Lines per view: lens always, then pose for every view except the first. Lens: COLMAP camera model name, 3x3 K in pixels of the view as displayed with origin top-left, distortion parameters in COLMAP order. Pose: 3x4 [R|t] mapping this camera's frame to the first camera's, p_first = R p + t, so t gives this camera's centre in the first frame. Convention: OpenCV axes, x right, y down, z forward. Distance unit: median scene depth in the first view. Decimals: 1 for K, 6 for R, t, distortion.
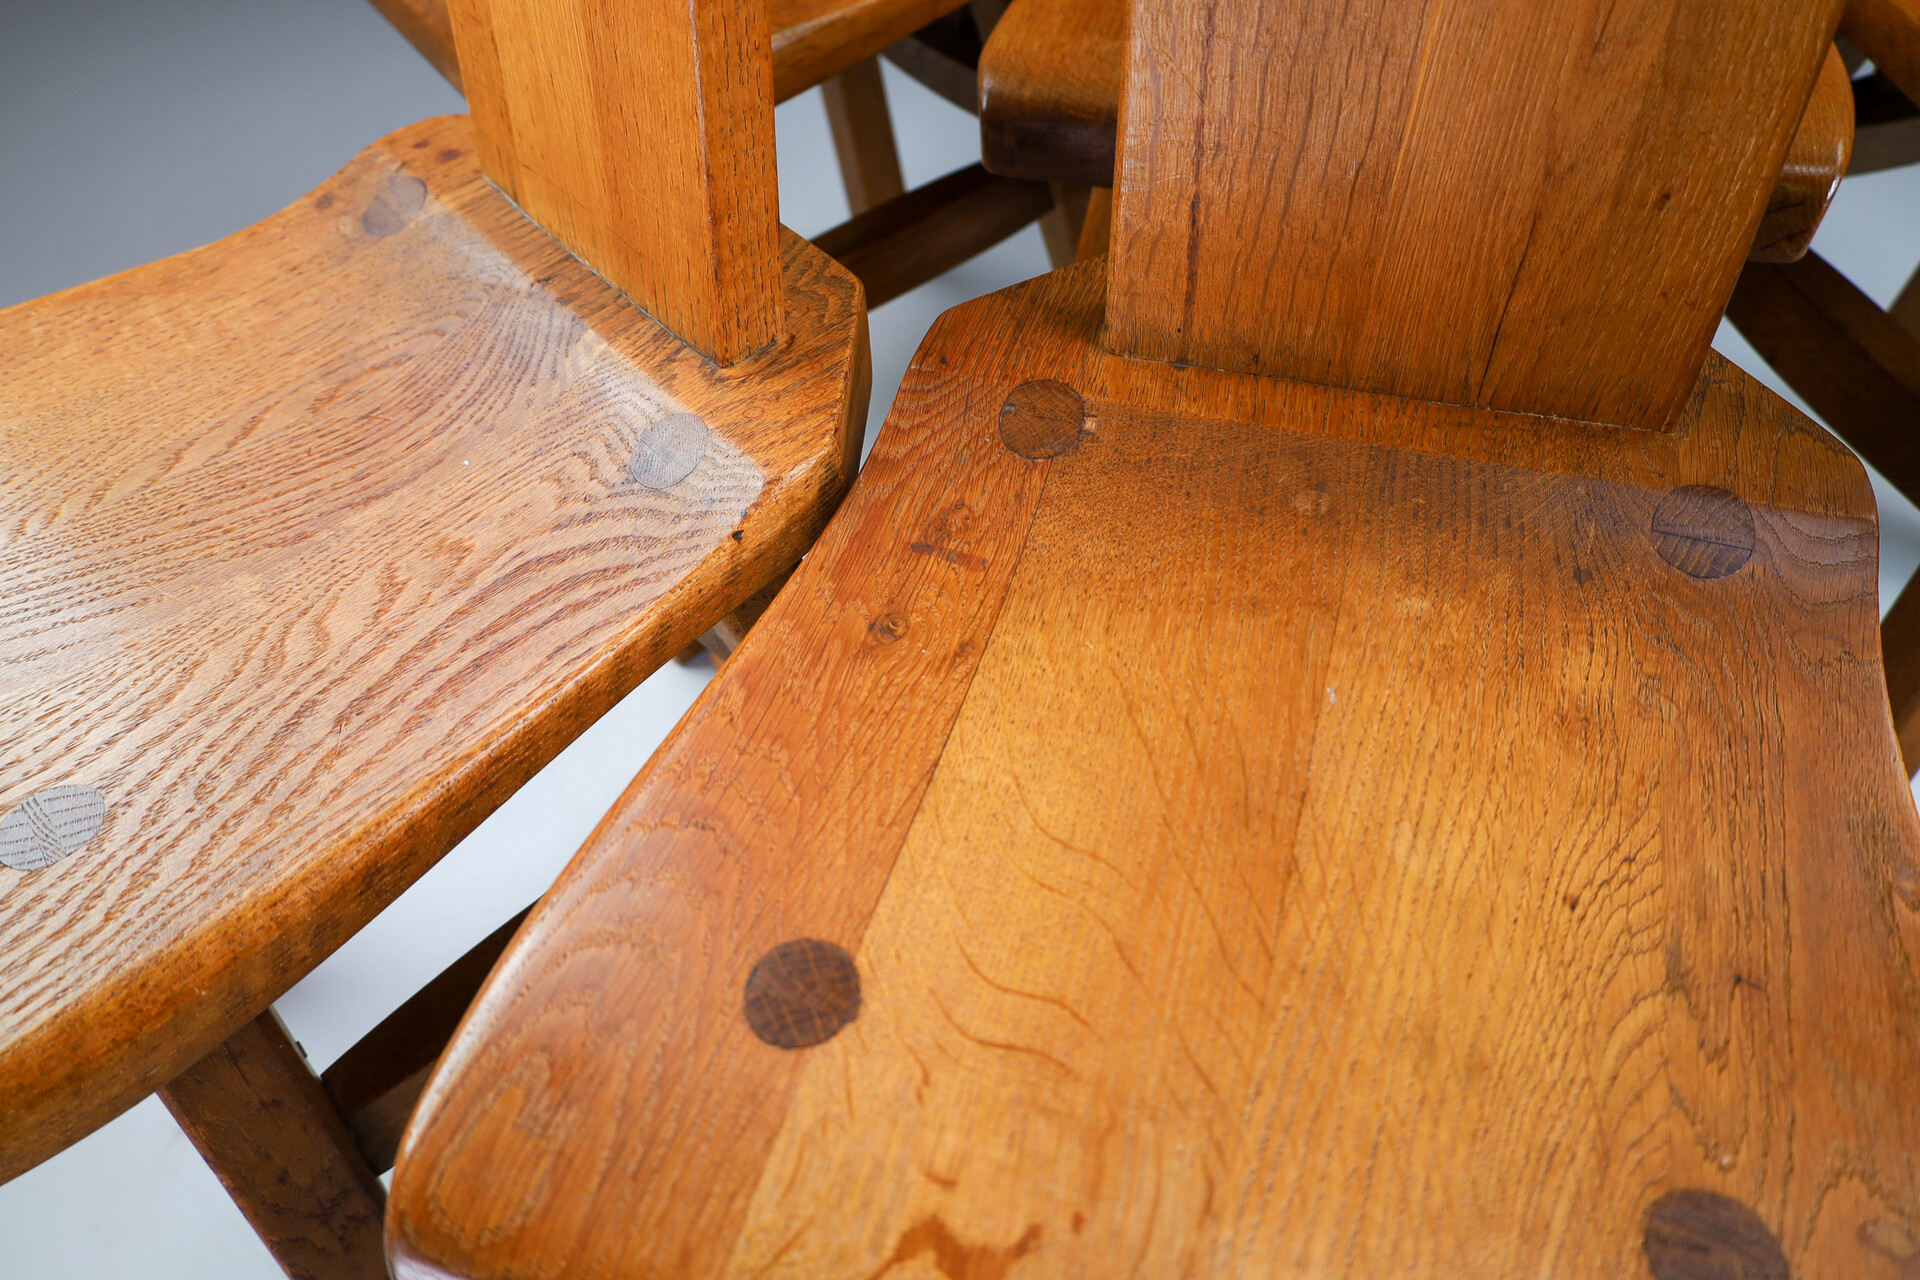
lens RADIAL K [[1321.1, 0, 960.0], [0, 1321.1, 640.0], [0, 0, 1]] dist [-0.006345, 0.001788]
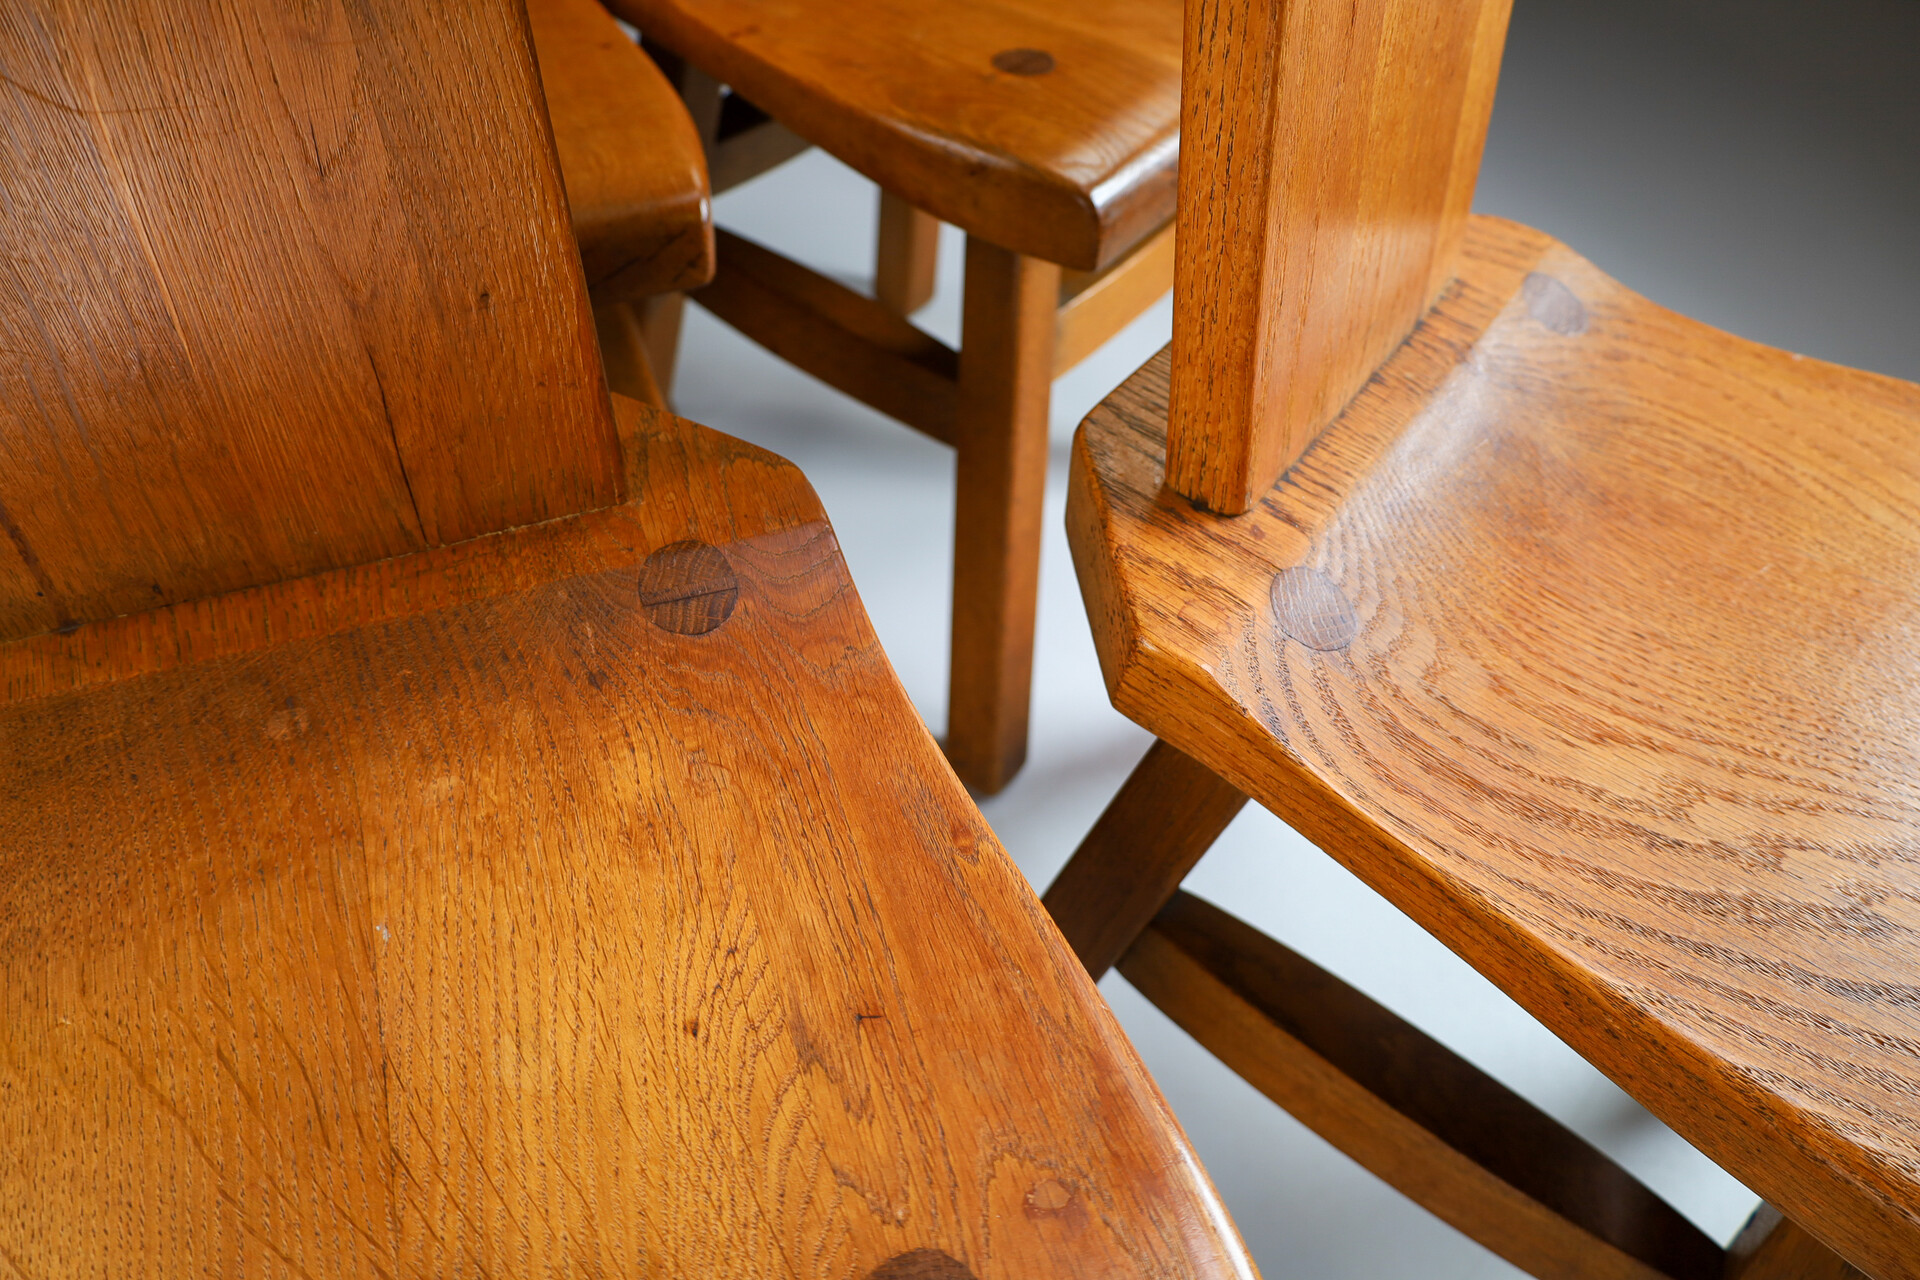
lens RADIAL K [[1321.1, 0, 960.0], [0, 1321.1, 640.0], [0, 0, 1]] dist [-0.006345, 0.001788]
pose [[0.781781, -0.404306, 0.474715, 0.247655], [0.419380, 0.904319, 0.079540, -0.042449], [-0.461453, 0.136904, 0.876538, 0.039907]]
